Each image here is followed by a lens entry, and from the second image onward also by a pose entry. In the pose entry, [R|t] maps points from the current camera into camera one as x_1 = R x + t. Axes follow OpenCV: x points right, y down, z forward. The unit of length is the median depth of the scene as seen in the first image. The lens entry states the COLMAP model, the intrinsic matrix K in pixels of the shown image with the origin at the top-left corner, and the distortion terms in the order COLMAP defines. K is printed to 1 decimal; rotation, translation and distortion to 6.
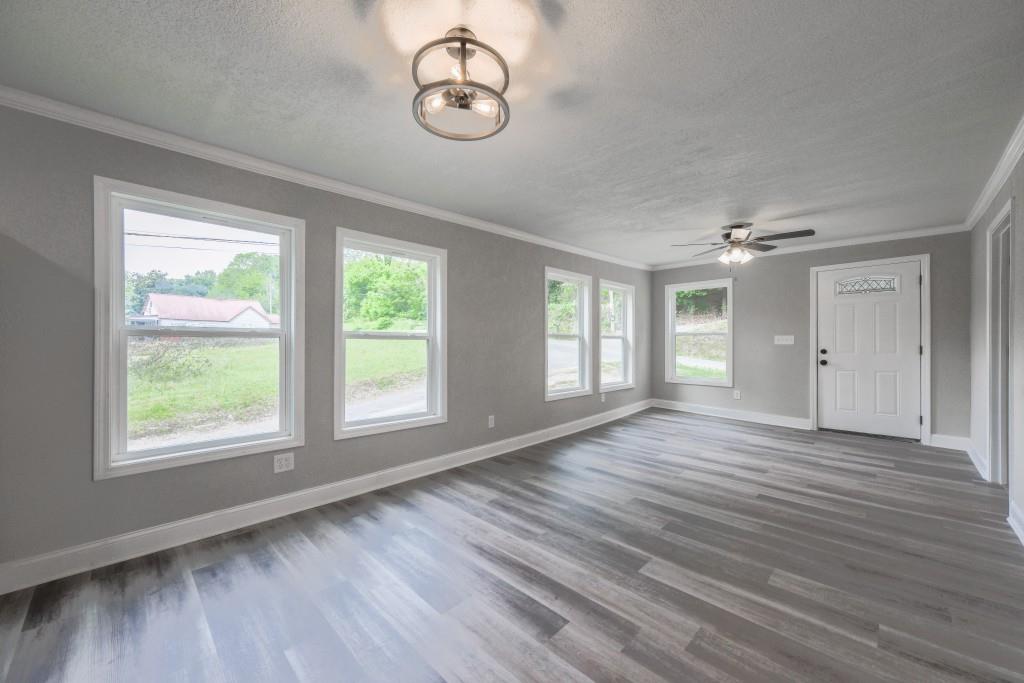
lens RADIAL K [[386.7, 0, 515.8], [0, 386.7, 338.2], [0, 0, 1]] dist [0.003058, 0.000318]
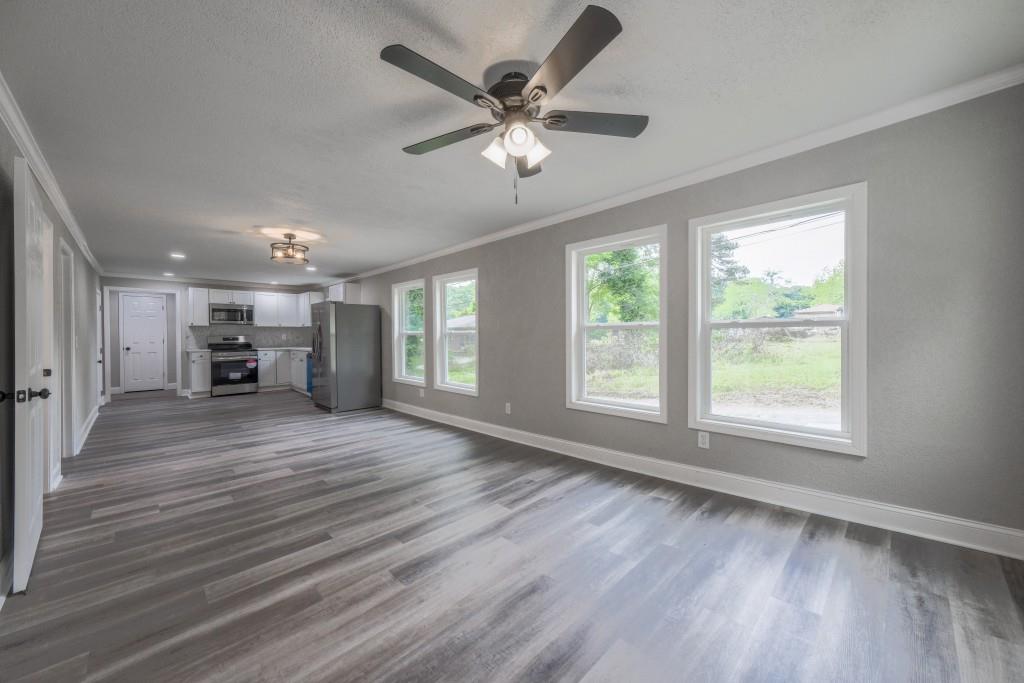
lens RADIAL K [[386.7, 0, 515.8], [0, 386.7, 338.2], [0, 0, 1]] dist [0.003058, 0.000318]
pose [[-0.009900, 0.008860, -0.999912, 1.384140], [0.024008, 0.999675, 0.008620, 0.006560], [0.999663, -0.023920, -0.010110, 1.375404]]
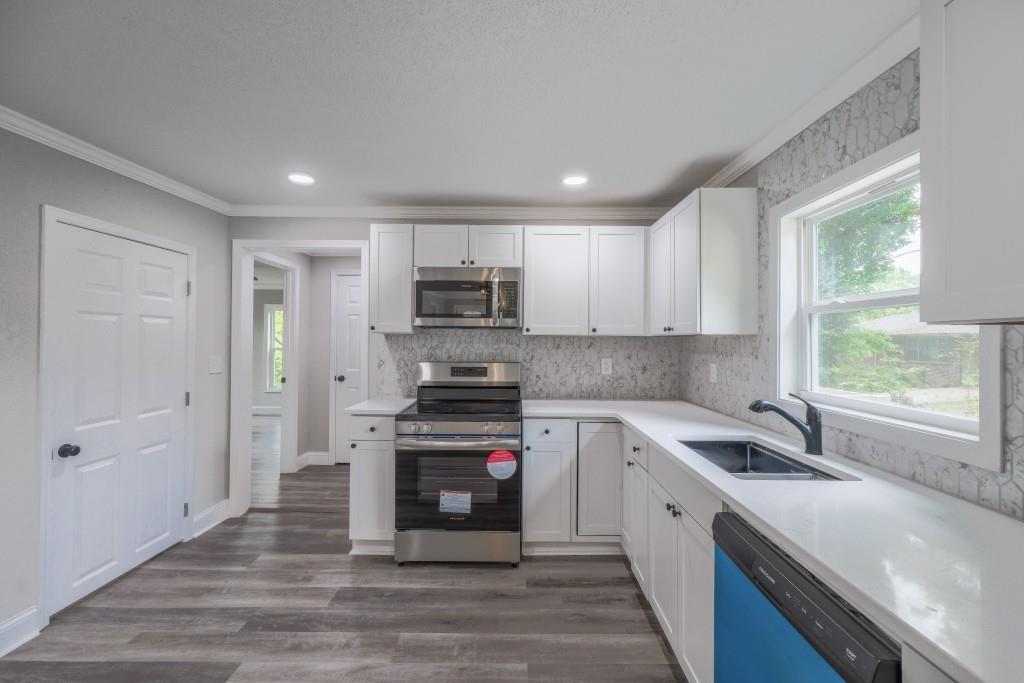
lens RADIAL K [[386.7, 0, 515.8], [0, 386.7, 338.2], [0, 0, 1]] dist [0.003058, 0.000318]
pose [[-0.725219, -0.007016, -0.688483, -0.764171], [0.006660, 0.999830, -0.017205, -0.075999], [0.688487, -0.017062, -0.725048, 0.096303]]
